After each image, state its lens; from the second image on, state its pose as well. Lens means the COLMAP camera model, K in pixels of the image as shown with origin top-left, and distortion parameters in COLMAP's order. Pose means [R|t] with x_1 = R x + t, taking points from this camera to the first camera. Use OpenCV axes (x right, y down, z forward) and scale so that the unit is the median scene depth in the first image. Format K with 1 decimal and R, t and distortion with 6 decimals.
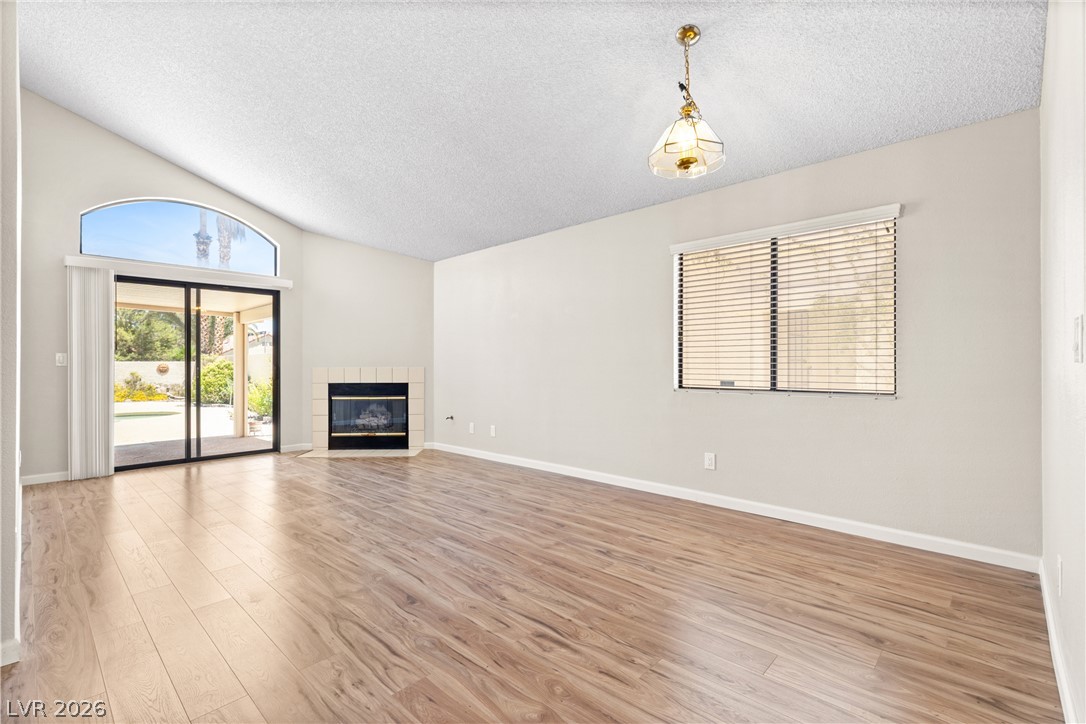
lens RADIAL K [[488.5, 0, 537.7], [0, 488.5, 363.6], [0, 0, 1]] dist [0.003833, 0.000226]
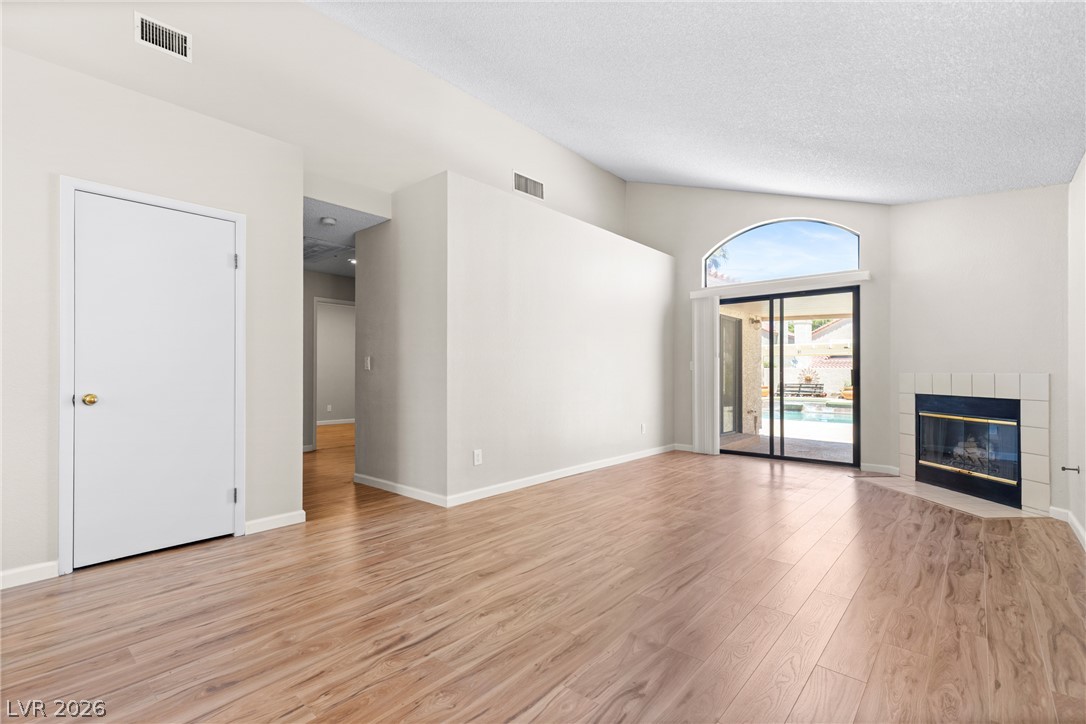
lens RADIAL K [[488.5, 0, 541.0], [0, 488.5, 367.3], [0, 0, 1]] dist [0.003833, 0.000226]
pose [[0.050861, -0.004647, -0.998695, 0.415938], [0.000856, 0.999989, -0.004609, 0.002404], [0.998705, -0.000620, 0.050865, 0.500033]]
